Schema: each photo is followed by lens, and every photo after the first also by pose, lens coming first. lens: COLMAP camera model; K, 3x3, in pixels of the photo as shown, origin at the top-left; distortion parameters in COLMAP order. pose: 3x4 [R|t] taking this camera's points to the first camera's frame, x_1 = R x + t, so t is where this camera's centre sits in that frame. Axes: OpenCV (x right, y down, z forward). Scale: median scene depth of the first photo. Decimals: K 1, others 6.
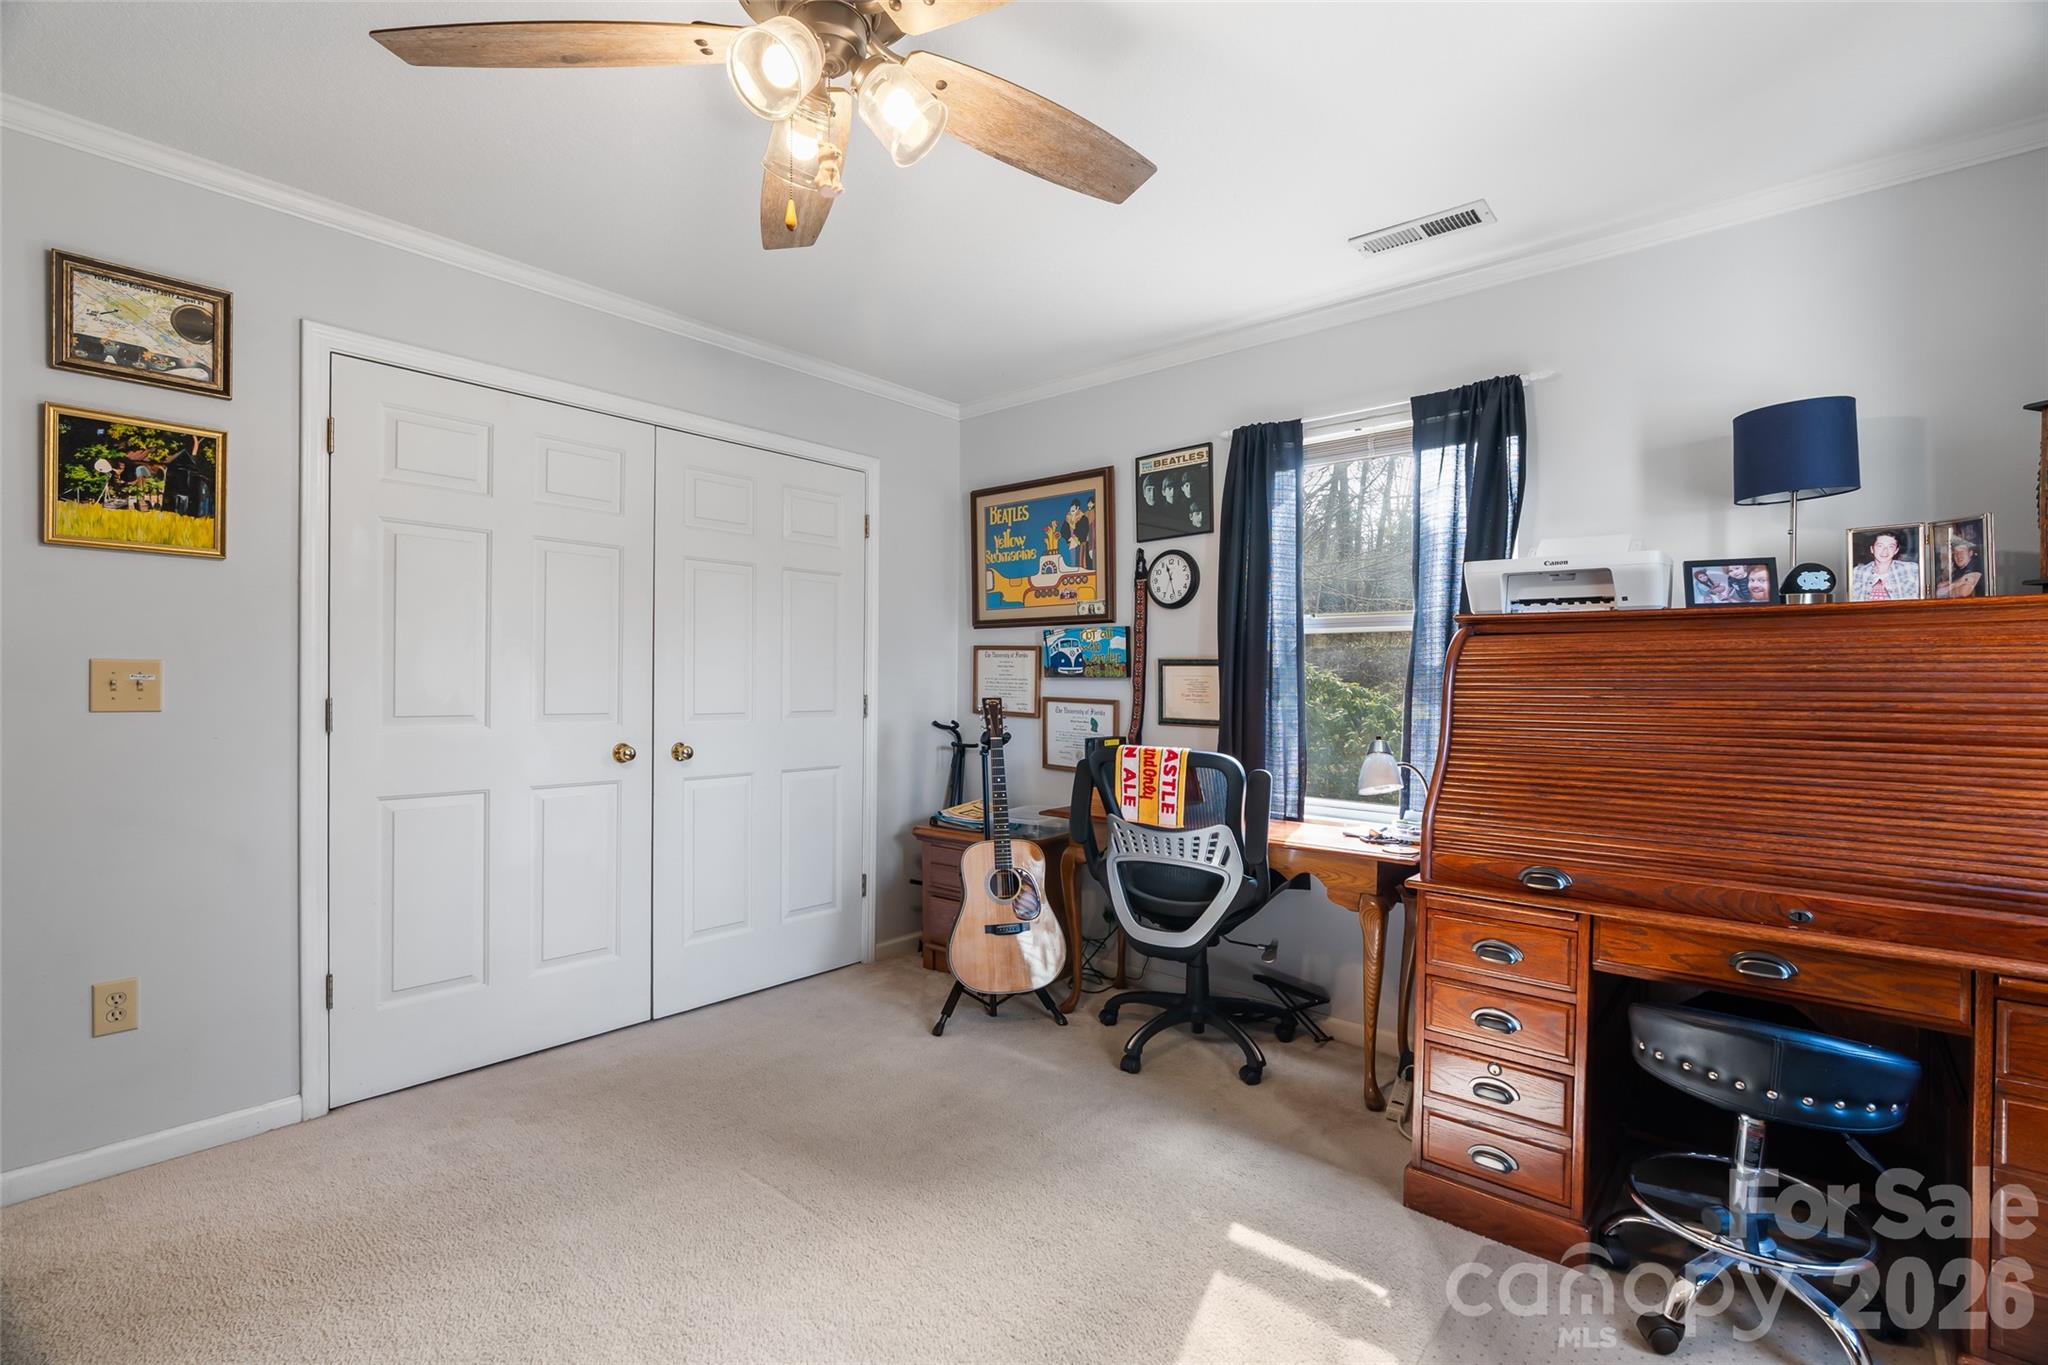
lens RADIAL K [[927.3, 0, 1024.4], [0, 927.3, 685.7], [0, 0, 1]] dist [-0.012576, 0.000443]
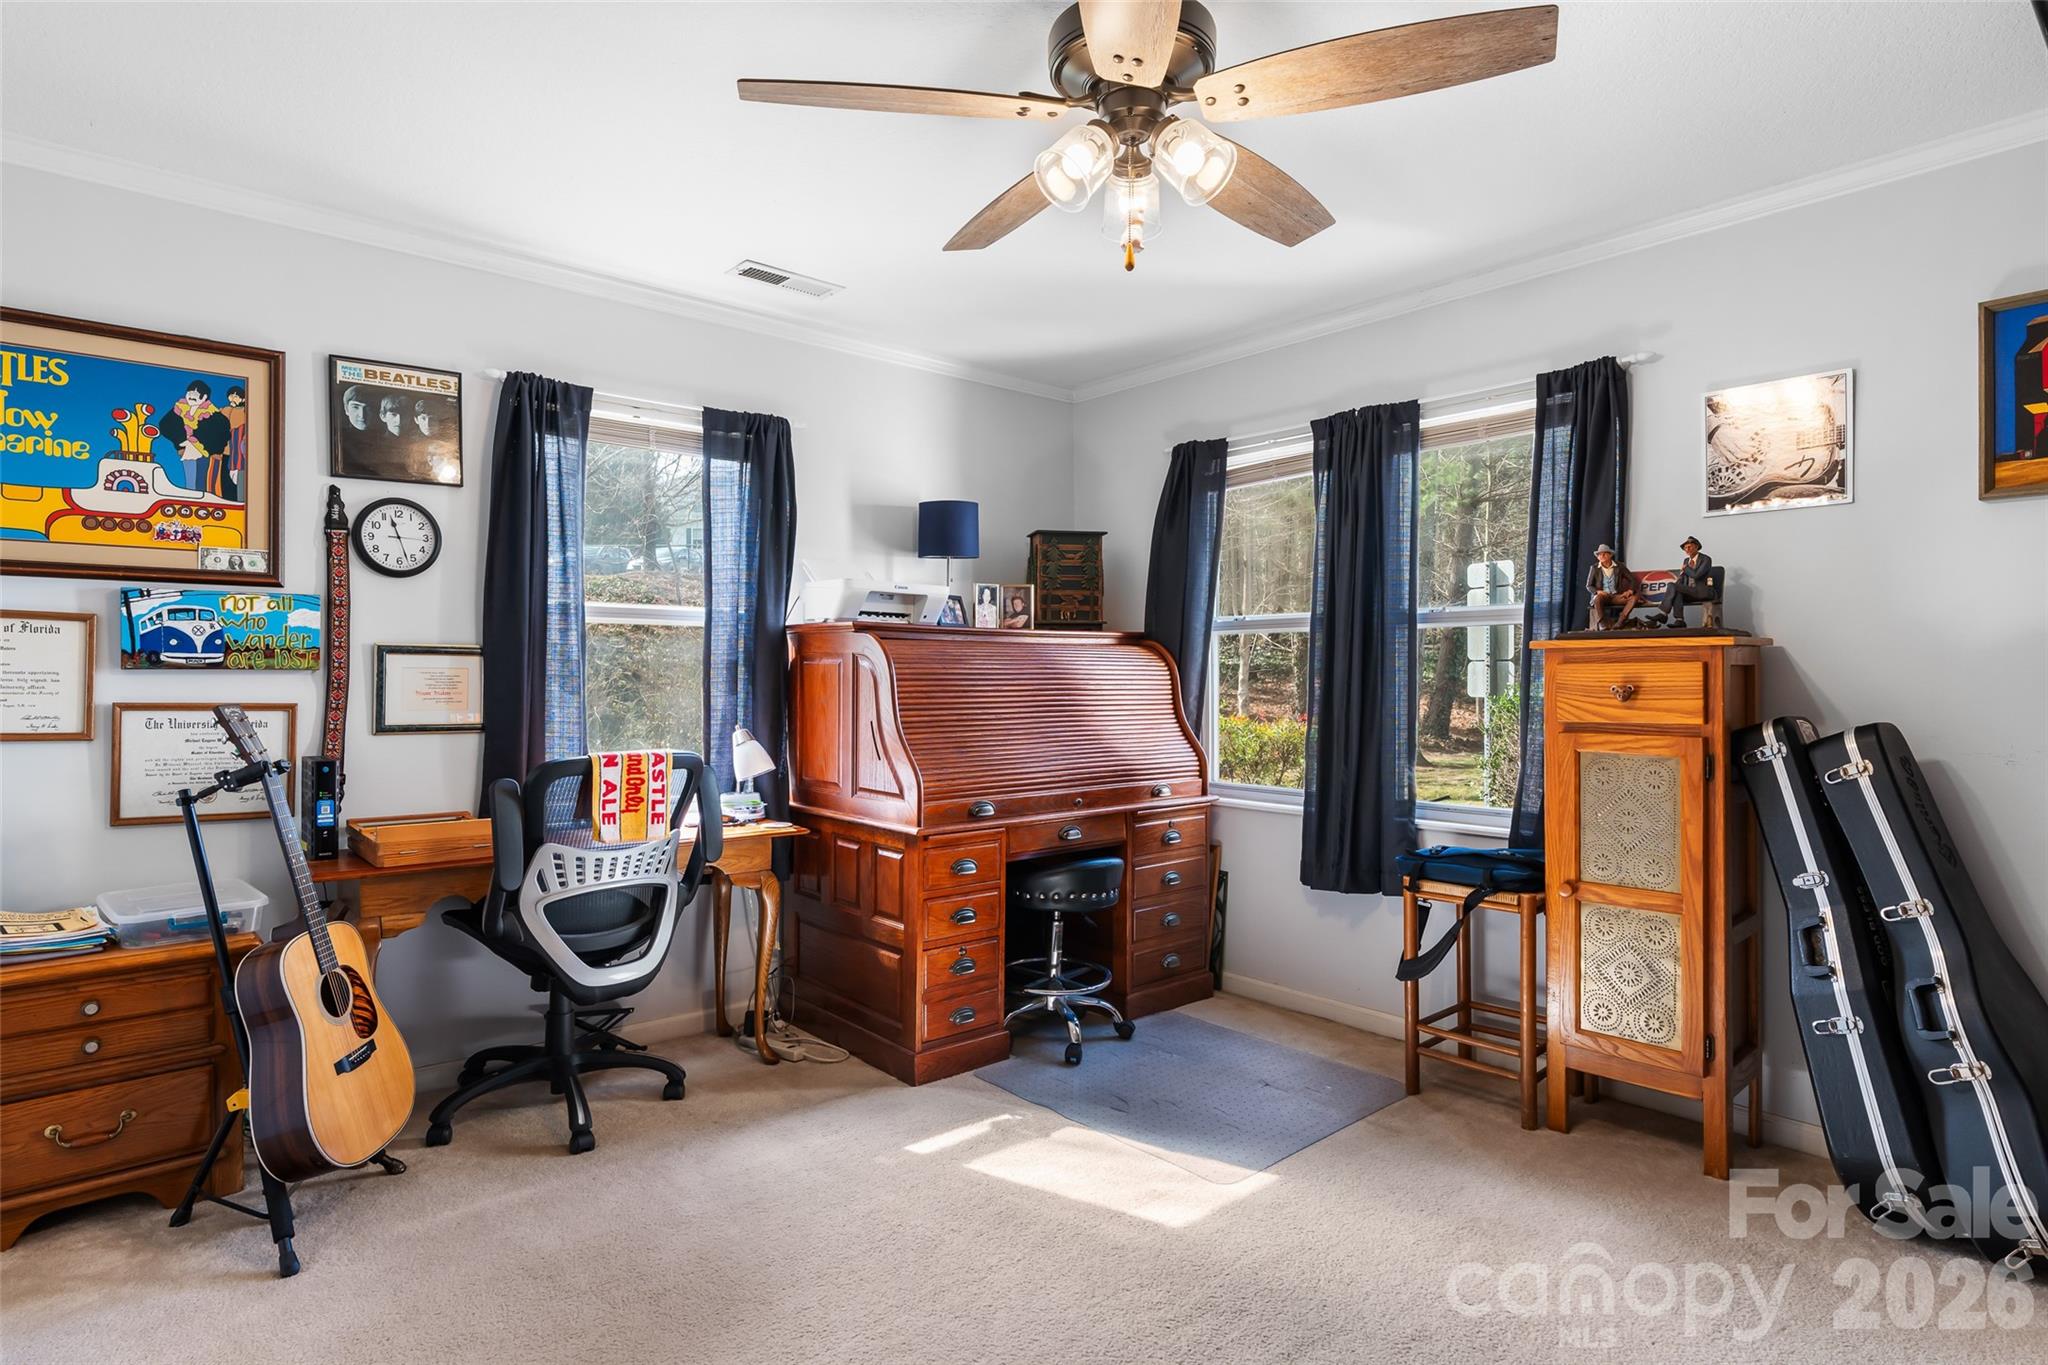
lens RADIAL K [[1074.5, 0, 1022.4], [0, 1074.5, 673.4], [0, 0, 1]] dist [-0.019858, -0.000711]
pose [[0.131380, -0.002880, 0.991328, -0.608615], [0.005161, 0.999984, 0.002221, -0.005518], [-0.991319, 0.004825, 0.131393, 0.385006]]
